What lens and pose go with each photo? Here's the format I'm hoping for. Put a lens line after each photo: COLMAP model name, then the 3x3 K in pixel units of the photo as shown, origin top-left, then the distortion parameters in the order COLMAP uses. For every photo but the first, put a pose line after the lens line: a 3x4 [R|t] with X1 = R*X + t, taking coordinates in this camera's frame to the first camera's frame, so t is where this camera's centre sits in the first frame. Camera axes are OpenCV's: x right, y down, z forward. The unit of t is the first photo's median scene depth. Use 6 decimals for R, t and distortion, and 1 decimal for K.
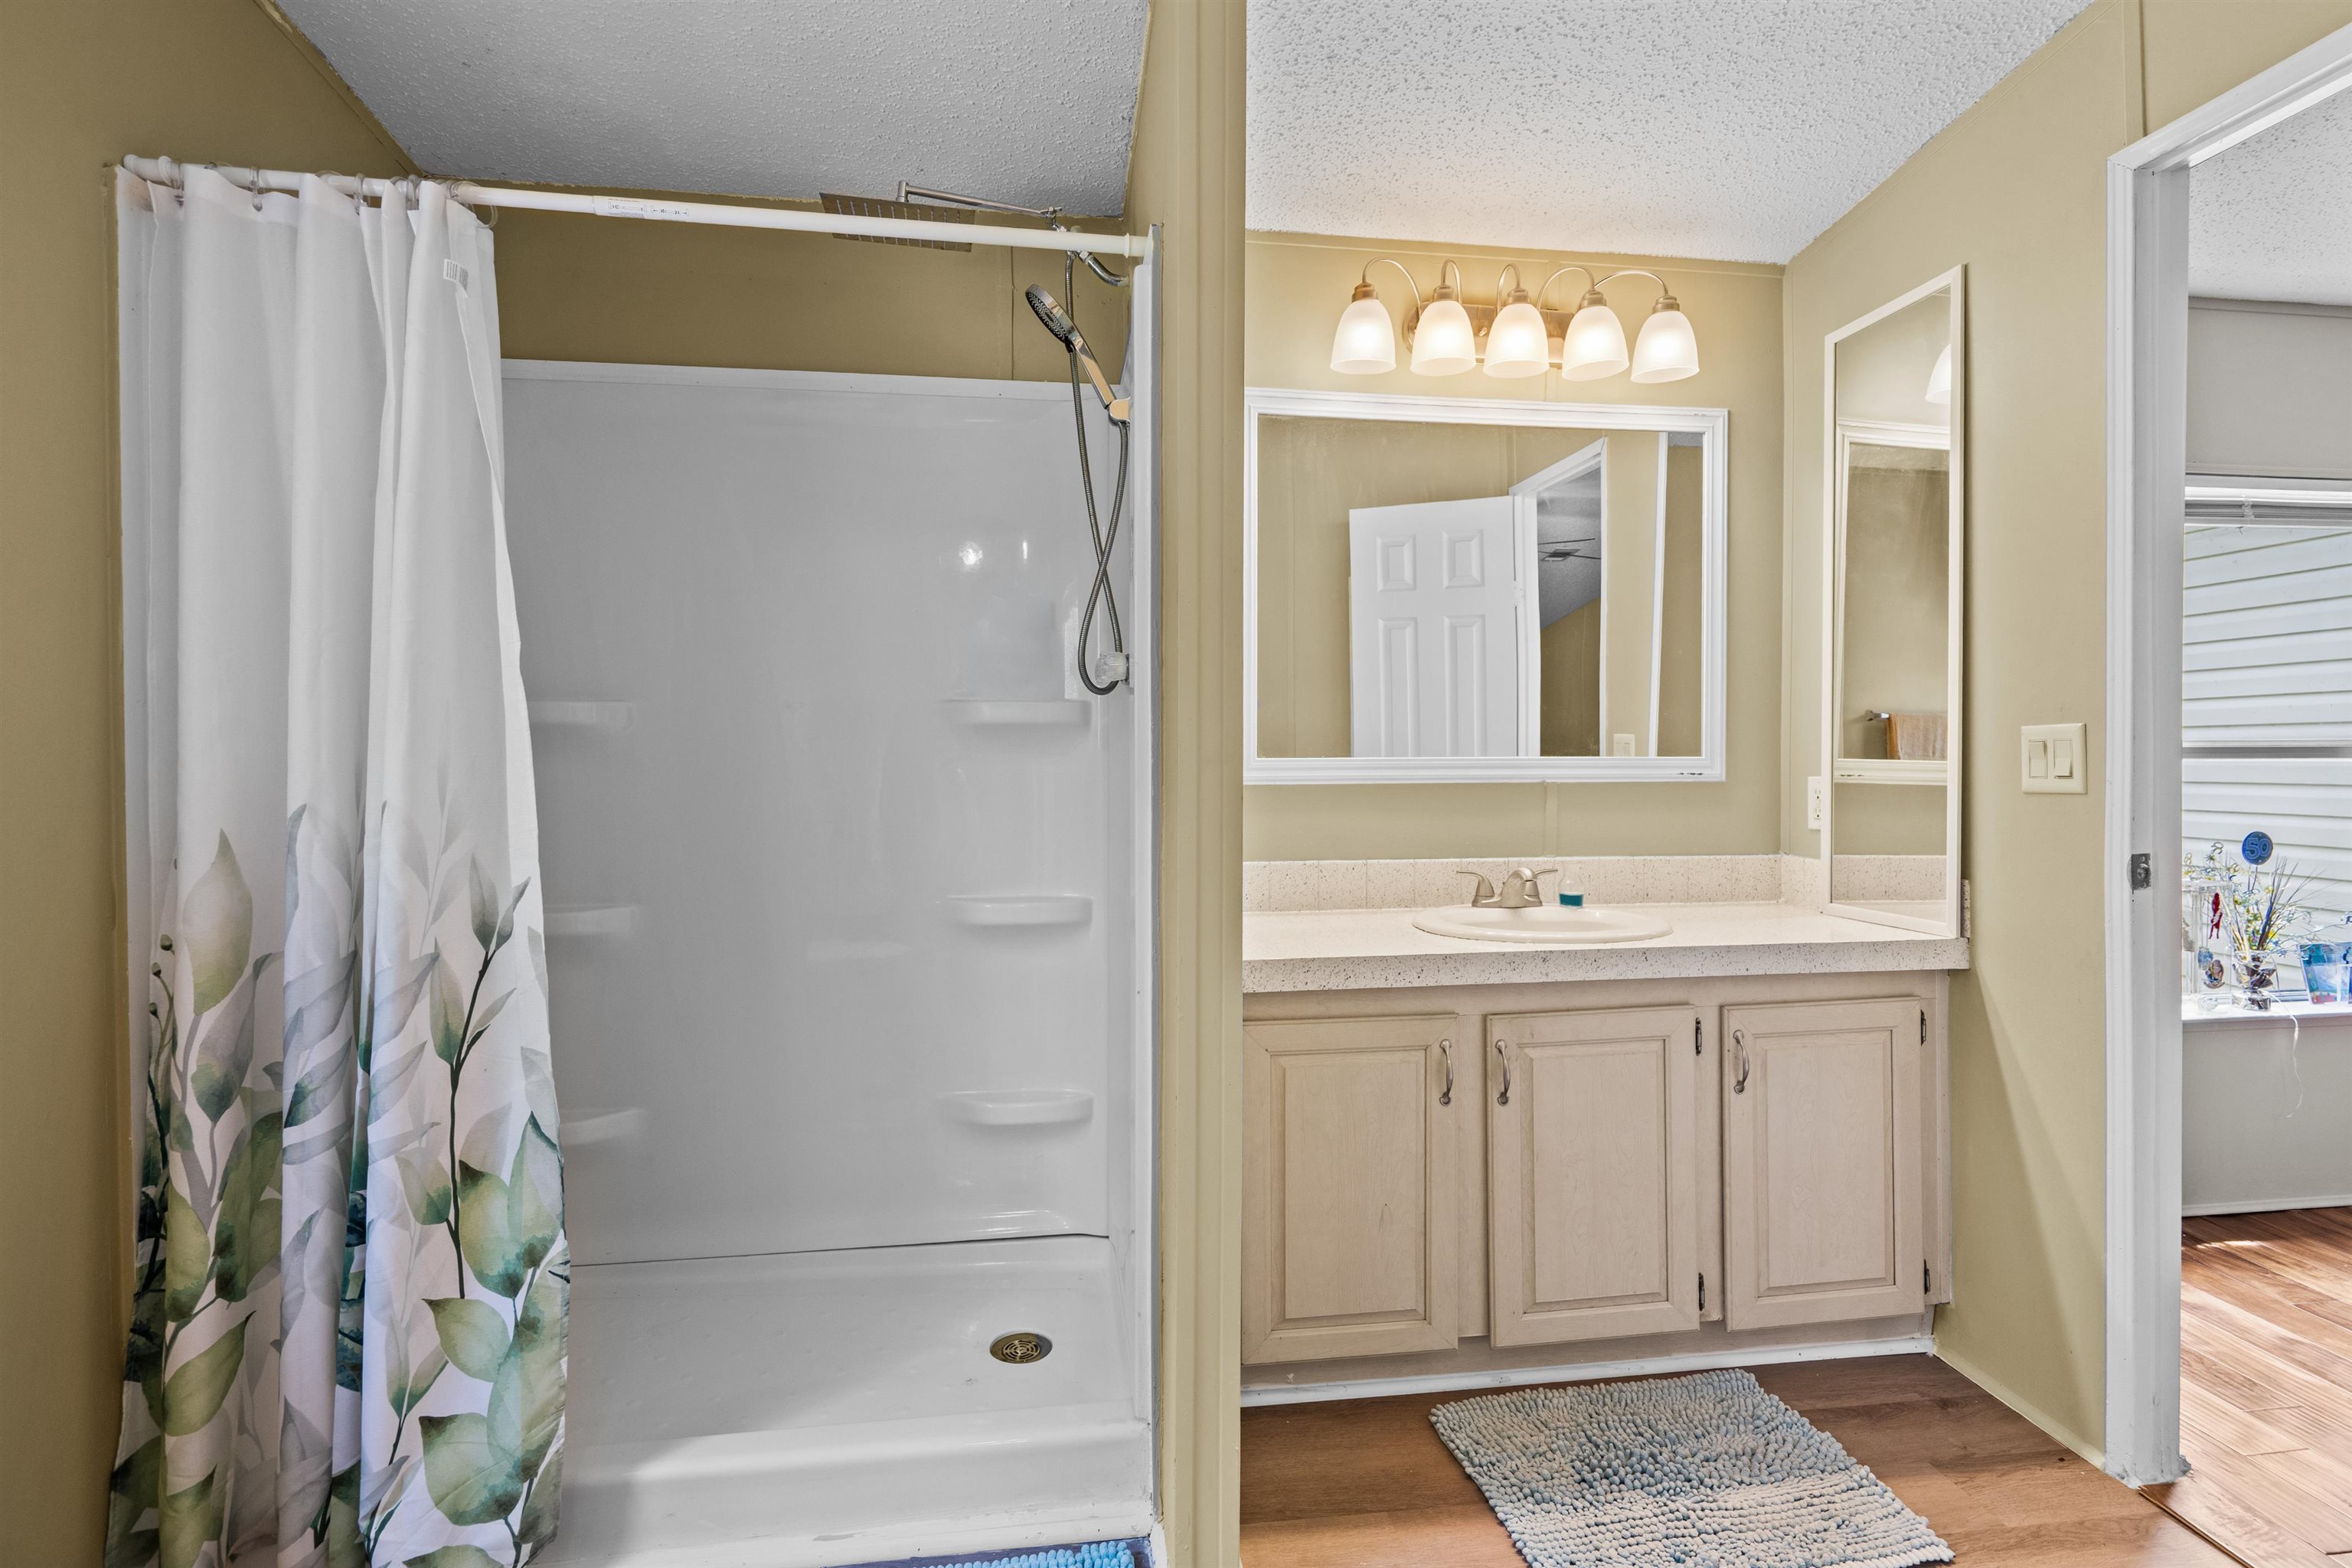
lens RADIAL K [[1073.9, 0, 1192.0], [0, 1073.9, 762.8], [0, 0, 1]] dist [-0.002884, 0.001055]
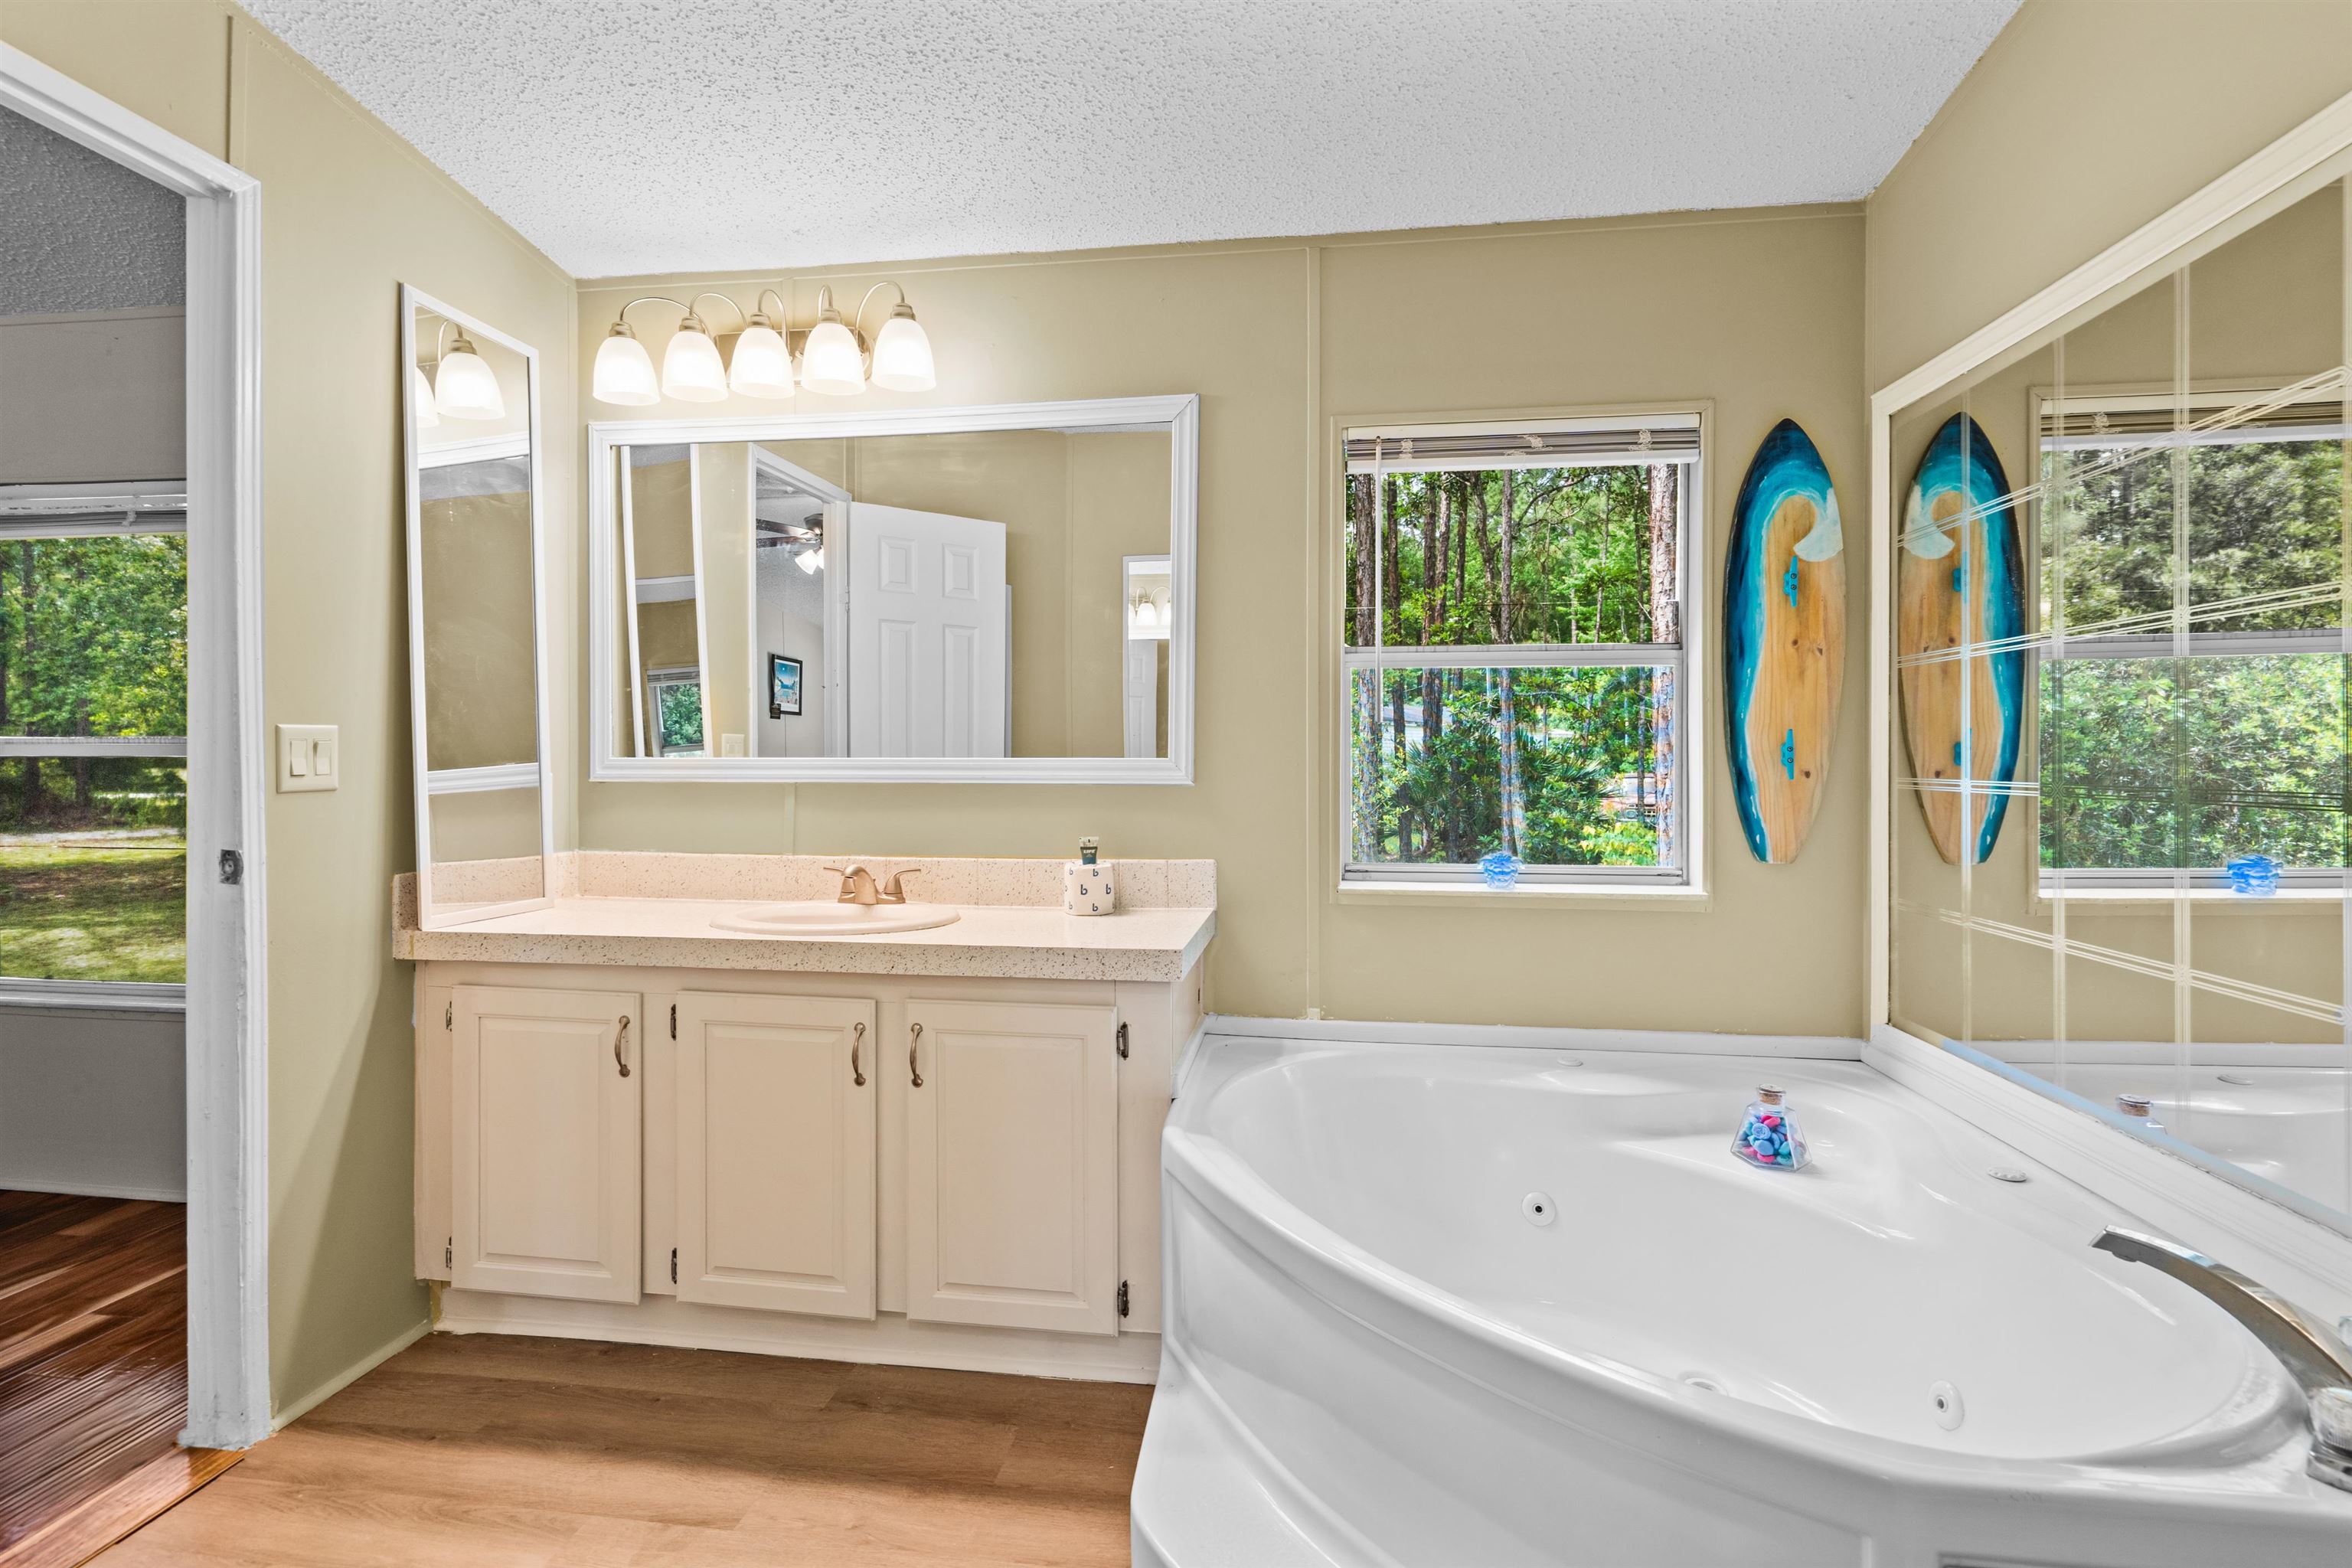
lens RADIAL K [[1073.9, 0, 1199.0], [0, 1073.9, 771.8], [0, 0, 1]] dist [-0.002884, 0.001055]
pose [[0.970093, 0.013136, -0.242377, 0.990924], [-0.011207, 0.999894, 0.009337, -0.005912], [0.242474, -0.006342, 0.970137, 0.079874]]
